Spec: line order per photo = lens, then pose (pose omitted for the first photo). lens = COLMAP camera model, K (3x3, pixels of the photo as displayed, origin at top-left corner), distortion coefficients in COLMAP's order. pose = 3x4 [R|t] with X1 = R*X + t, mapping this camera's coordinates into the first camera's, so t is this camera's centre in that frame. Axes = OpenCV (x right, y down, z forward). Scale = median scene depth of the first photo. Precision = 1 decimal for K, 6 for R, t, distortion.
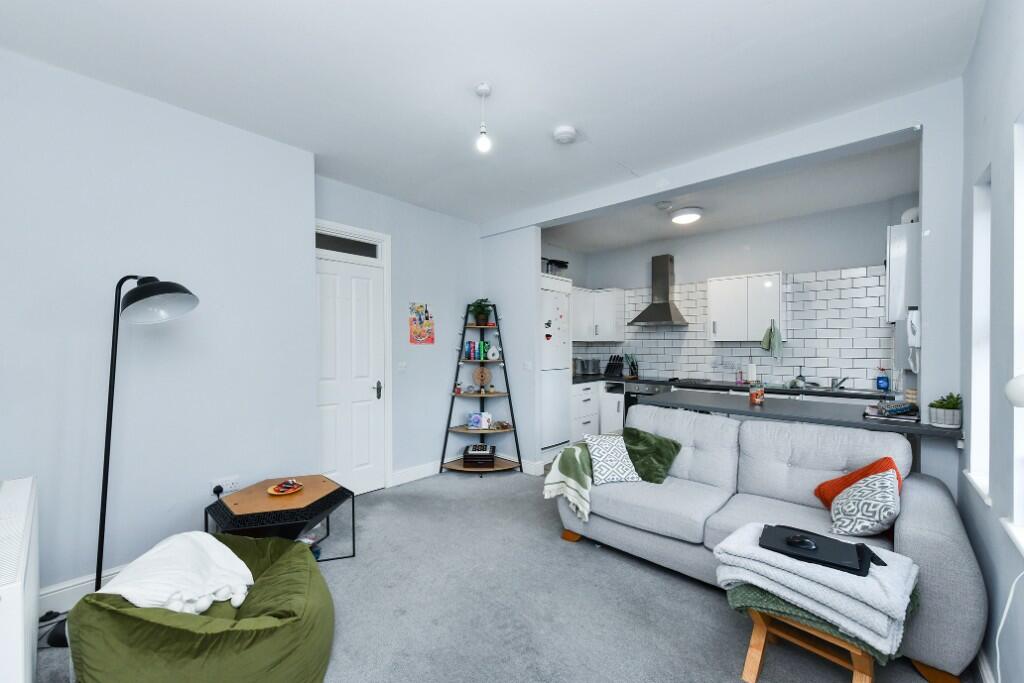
lens RADIAL K [[403.2, 0, 512.9], [0, 403.2, 305.7], [0, 0, 1]] dist [0.014286, -0.000171]
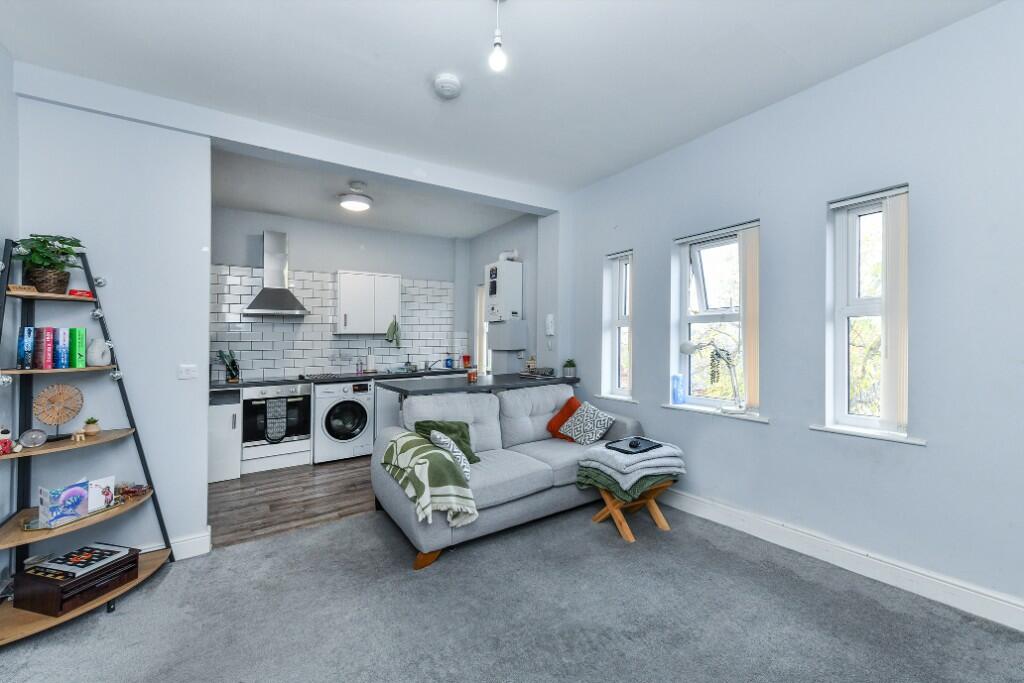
lens RADIAL K [[403.2, 0, 512.9], [0, 403.2, 305.7], [0, 0, 1]] dist [0.014286, -0.000171]
pose [[0.253817, 0.079074, 0.964015, -0.393592], [-0.078704, 0.995036, -0.060897, 0.052132], [-0.964045, -0.060415, 0.258780, 0.388164]]
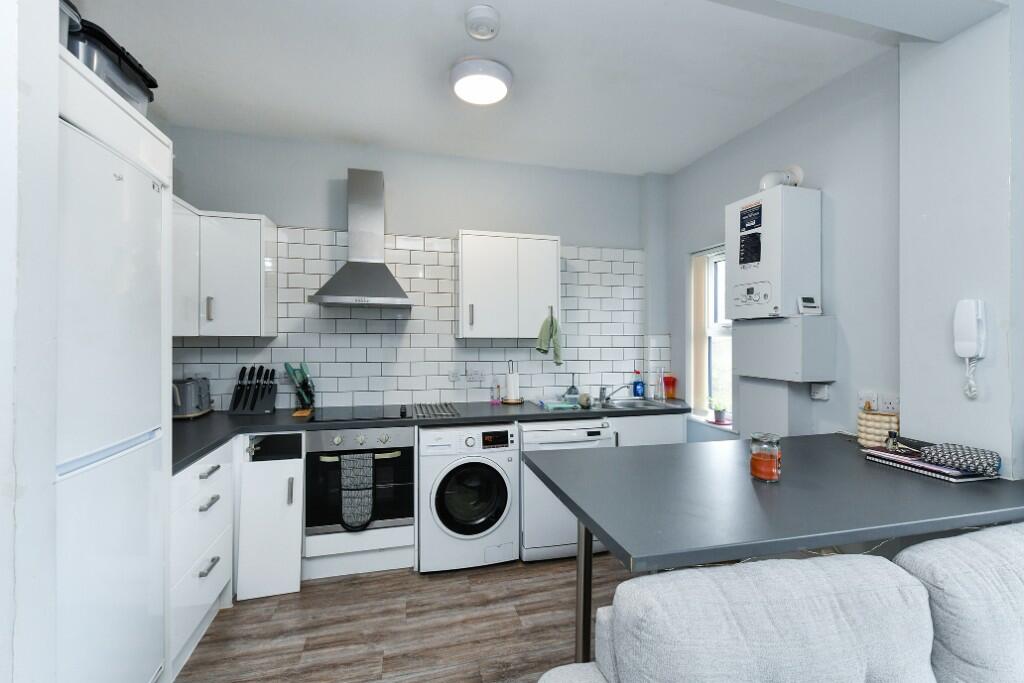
lens RADIAL K [[419.8, 0, 512.0], [0, 419.8, 341.5], [0, 0, 1]] dist [0.000401, -0.000014]
pose [[0.562515, -0.005249, 0.826770, 0.035219], [-0.084731, 0.994349, 0.063962, 0.054115], [-0.822434, -0.106032, 0.558892, 0.676721]]
